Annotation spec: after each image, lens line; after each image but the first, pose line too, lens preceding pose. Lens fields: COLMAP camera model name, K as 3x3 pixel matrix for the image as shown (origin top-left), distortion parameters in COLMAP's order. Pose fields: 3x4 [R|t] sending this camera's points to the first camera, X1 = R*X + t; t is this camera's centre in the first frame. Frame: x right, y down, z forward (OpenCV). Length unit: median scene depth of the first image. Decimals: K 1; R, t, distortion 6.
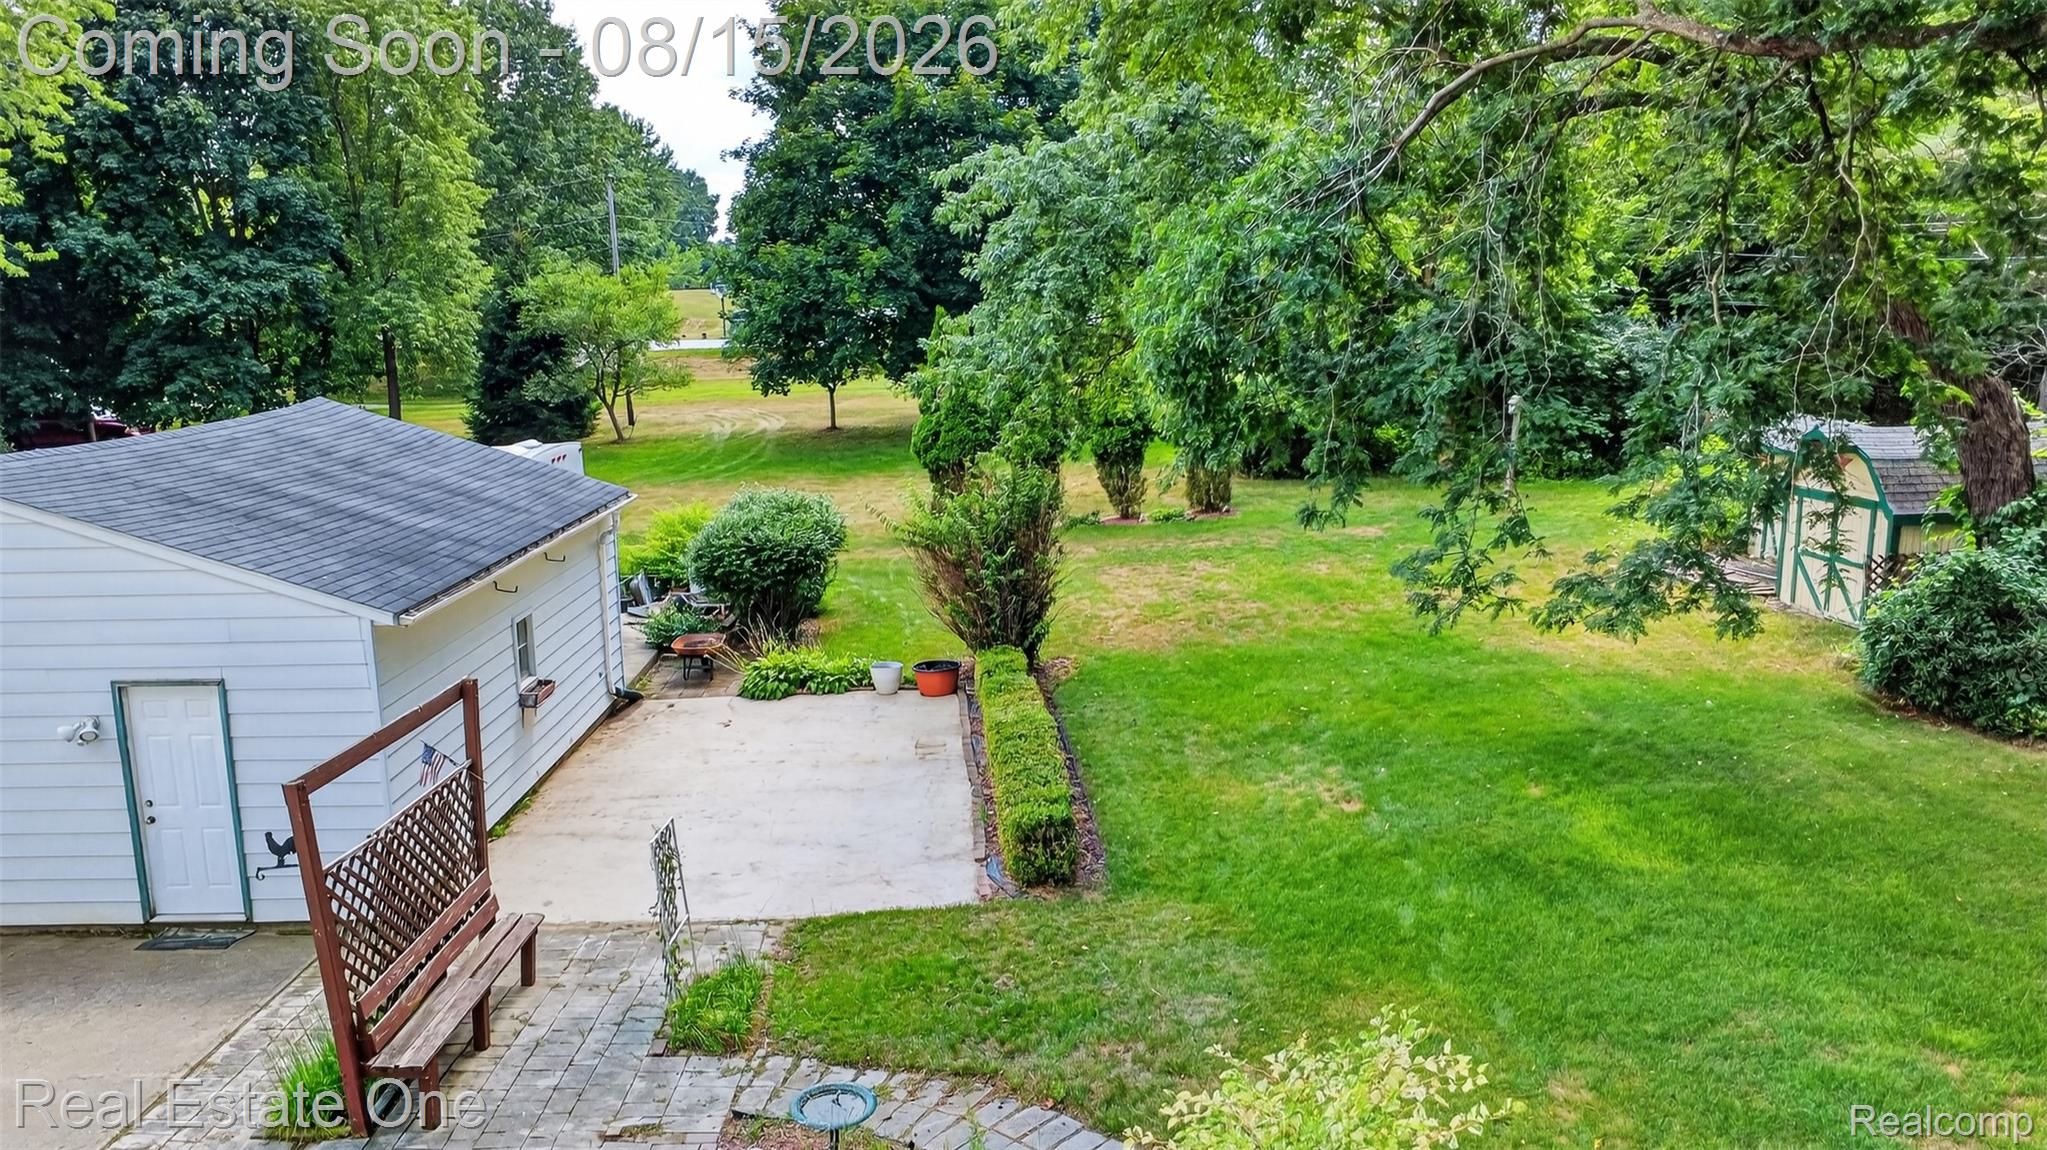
lens RADIAL K [[1475.2, 0, 1023.5], [0, 1475.2, 575.0], [0, 0, 1]] dist [-0.003544, -0.002982]
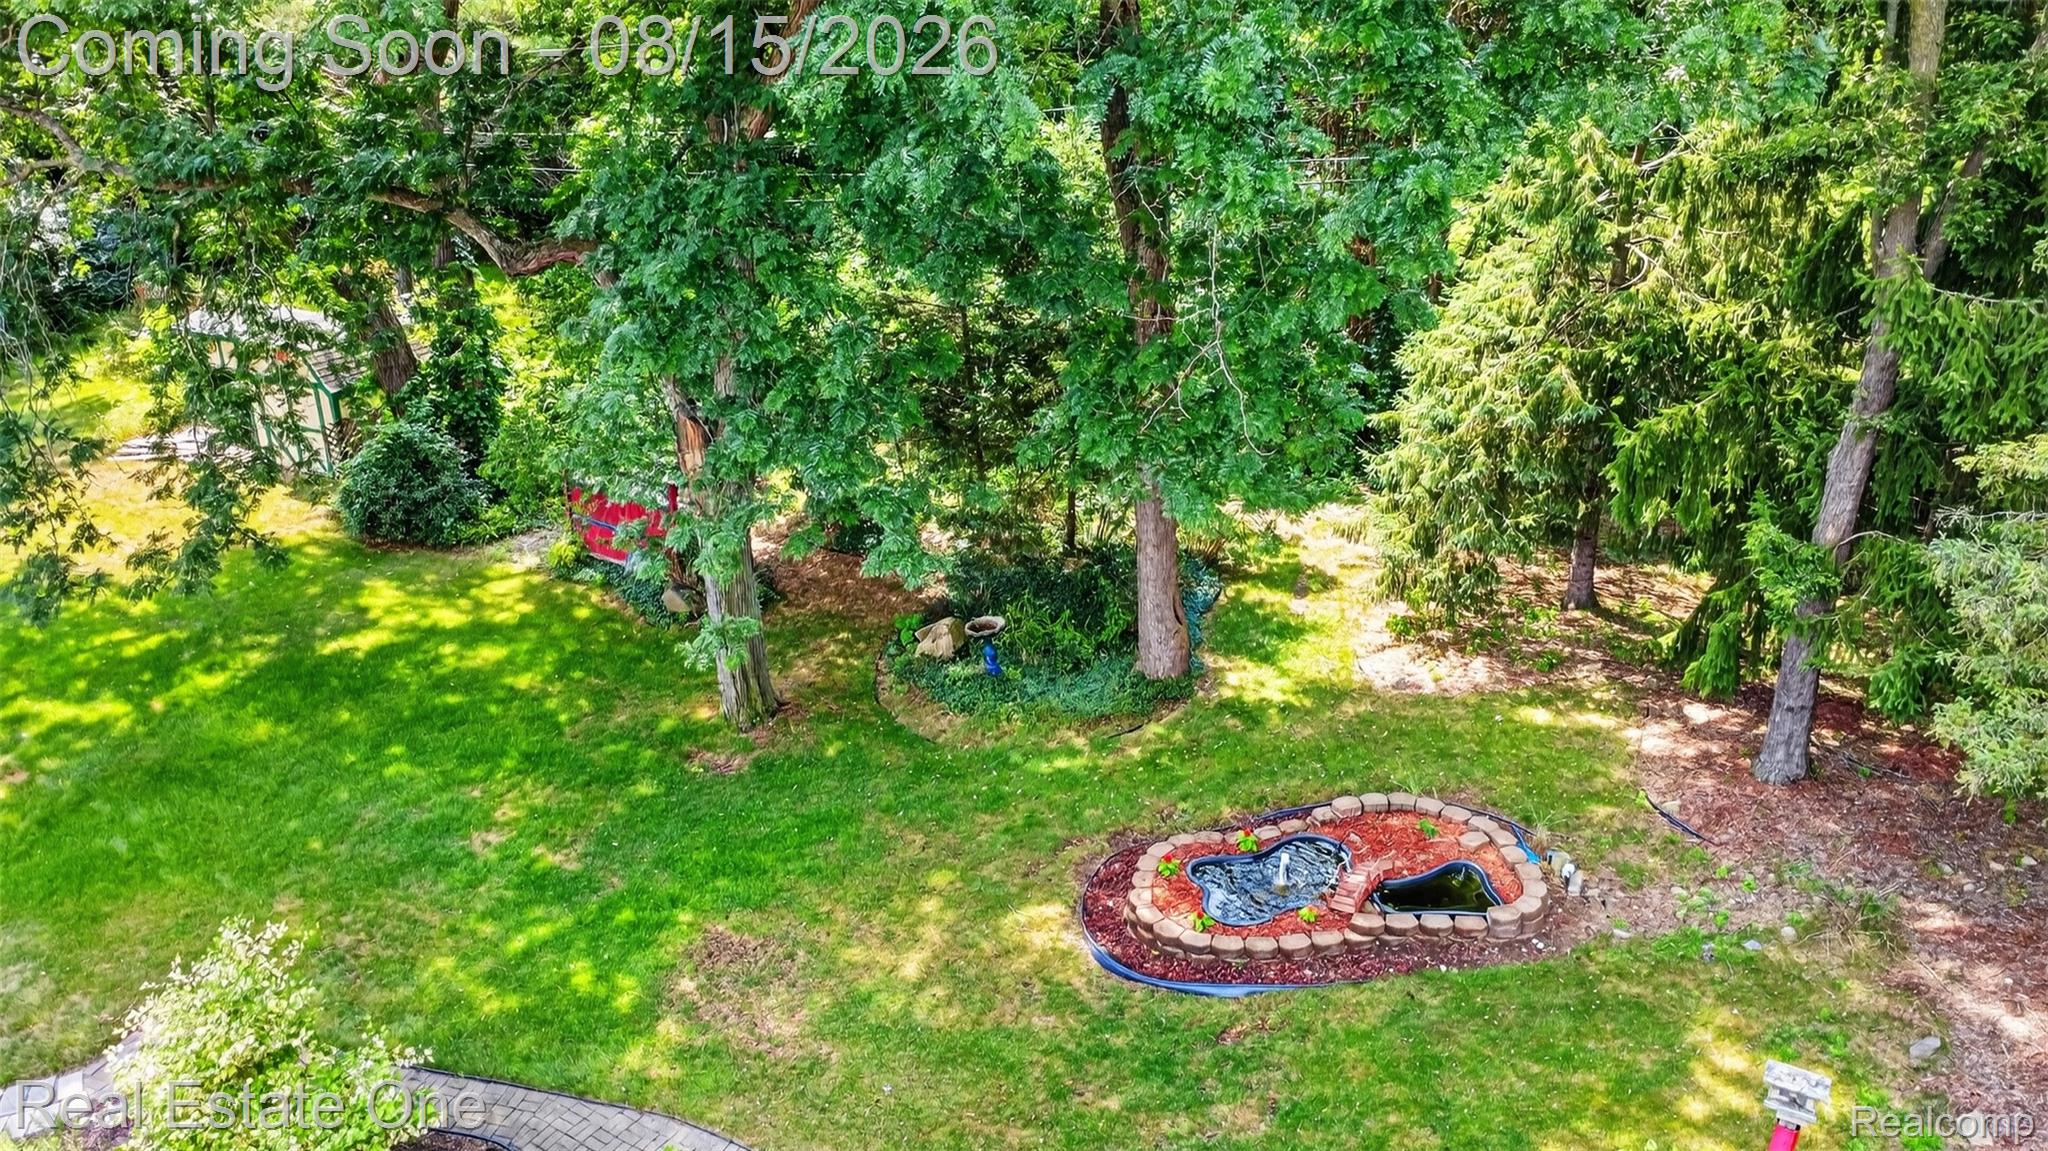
lens RADIAL K [[1476.0, 0, 1024.0], [0, 1476.0, 575.5], [0, 0, 1]] dist [-0.003544, -0.002982]
pose [[0.543918, -0.322463, 0.774707, -0.192502], [0.163747, 0.946256, 0.278903, -0.182231], [-0.823007, -0.024845, 0.567488, -0.344039]]
